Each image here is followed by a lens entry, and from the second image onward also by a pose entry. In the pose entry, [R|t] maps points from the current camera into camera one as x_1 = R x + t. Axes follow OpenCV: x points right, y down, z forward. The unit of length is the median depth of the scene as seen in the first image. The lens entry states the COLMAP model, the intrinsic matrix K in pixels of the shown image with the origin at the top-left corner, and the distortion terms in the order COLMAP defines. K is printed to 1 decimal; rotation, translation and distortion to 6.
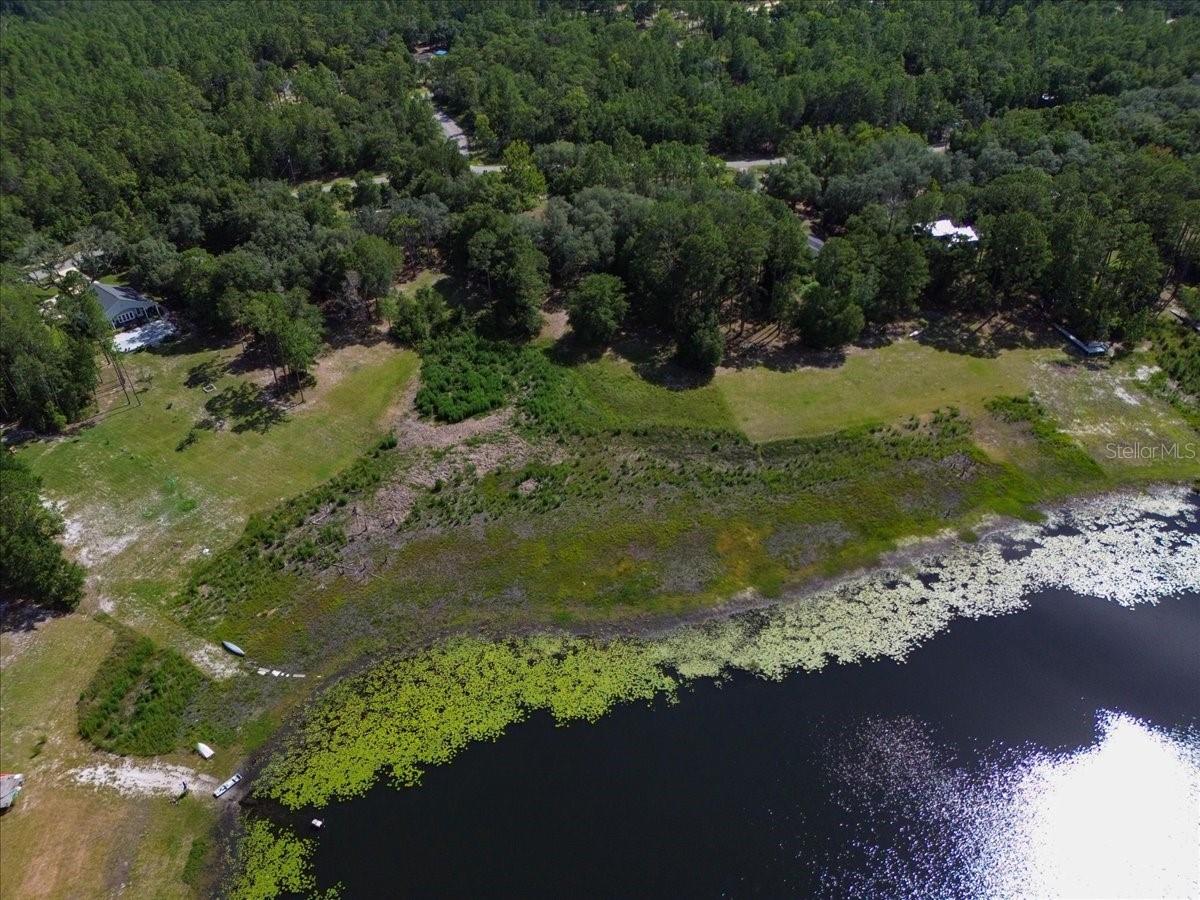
lens RADIAL K [[844.7, 0, 601.2], [0, 844.7, 448.3], [0, 0, 1]] dist [0.077277, -0.079532]
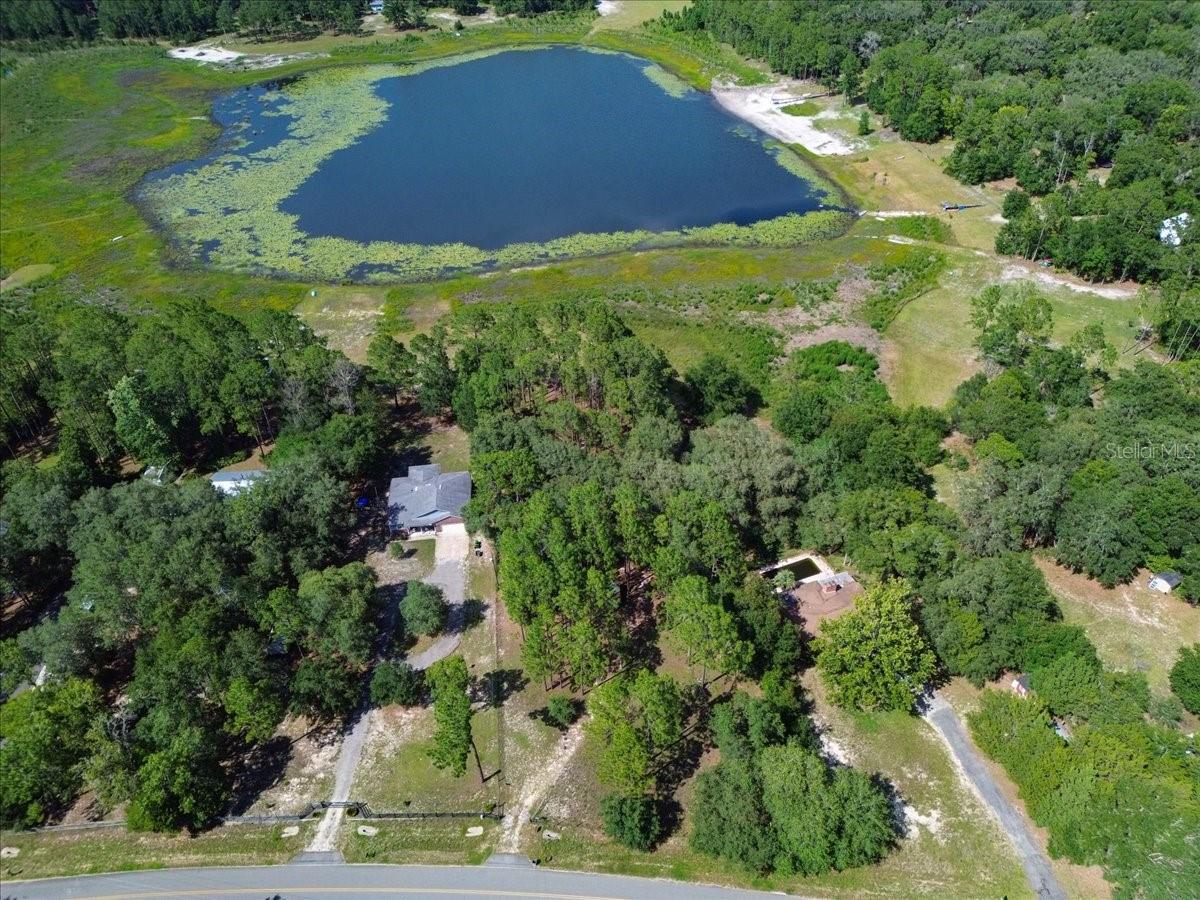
lens RADIAL K [[844.7, 0, 601.2], [0, 844.7, 448.3], [0, 0, 1]] dist [0.077277, -0.079532]
pose [[-0.991801, -0.035029, 0.122897, 0.002055], [0.107885, 0.285952, 0.952152, -1.054035], [-0.068496, 0.957604, -0.279828, 1.336531]]
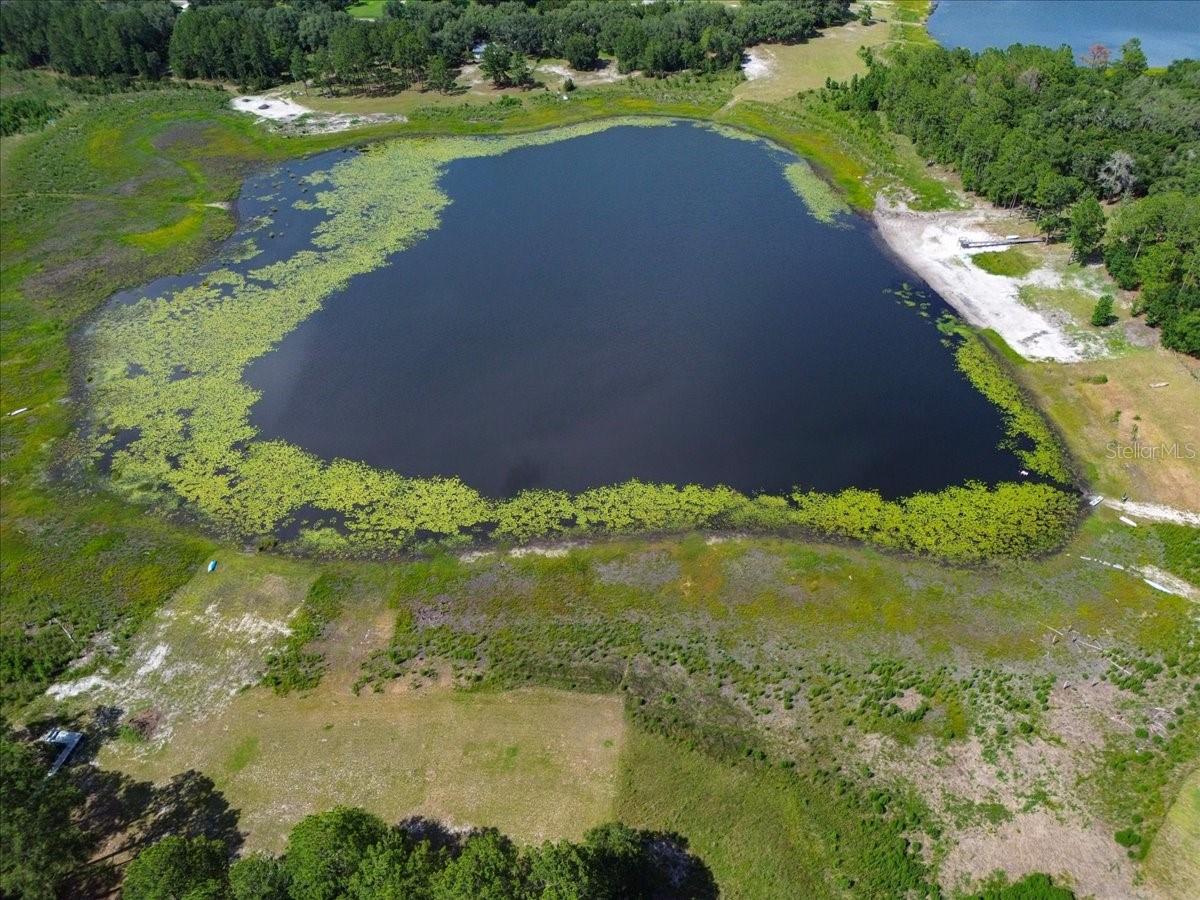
lens RADIAL K [[844.7, 0, 601.2], [0, 844.7, 448.3], [0, 0, 1]] dist [0.077277, -0.079532]
pose [[-0.951845, -0.151542, 0.266506, 0.014141], [0.212545, 0.300282, 0.929868, -0.709490], [-0.220941, 0.941736, -0.253612, 0.826082]]
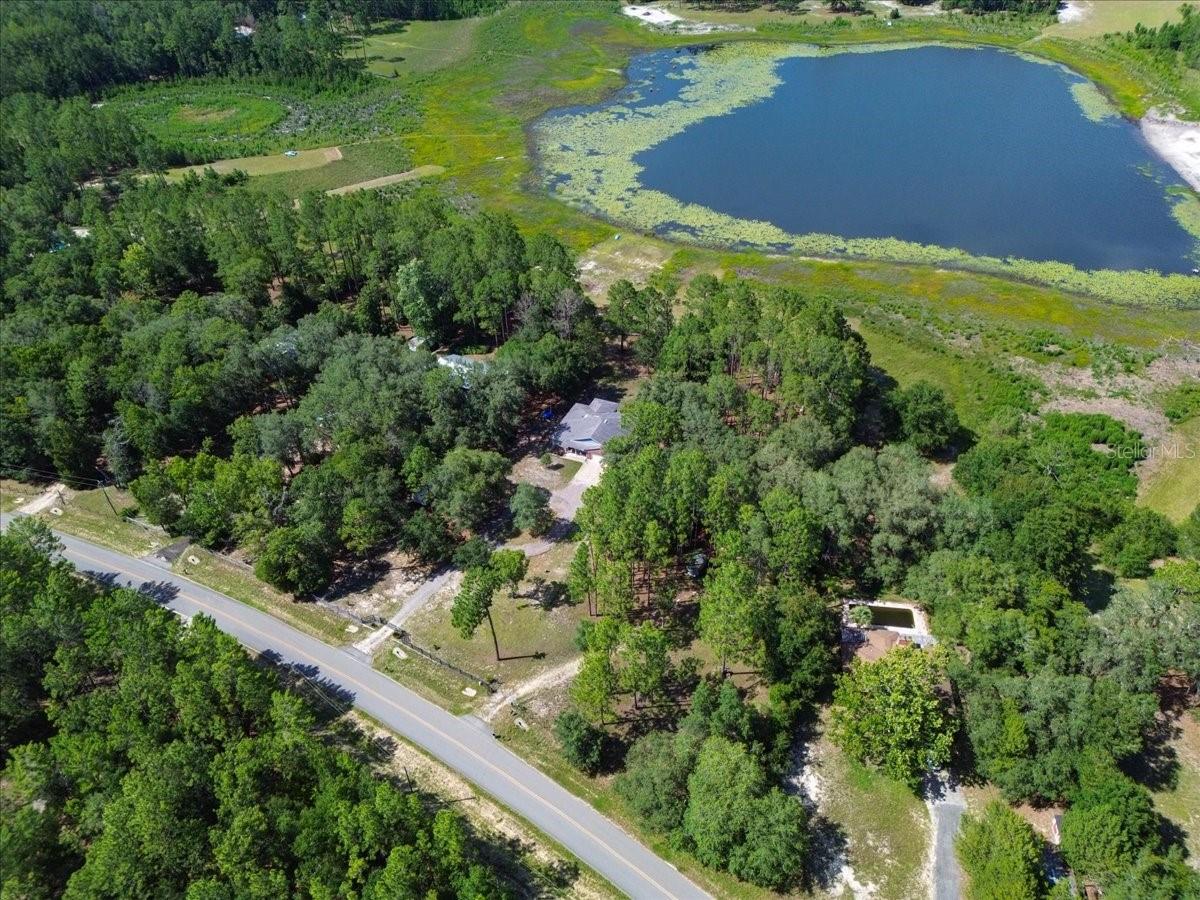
lens RADIAL K [[844.7, 0, 601.2], [0, 844.7, 448.3], [0, 0, 1]] dist [0.077277, -0.079532]
pose [[-0.798380, -0.342024, 0.495589, -0.190966], [0.379142, 0.353865, 0.855003, -1.034967], [-0.467803, 0.870516, -0.152844, 1.317233]]
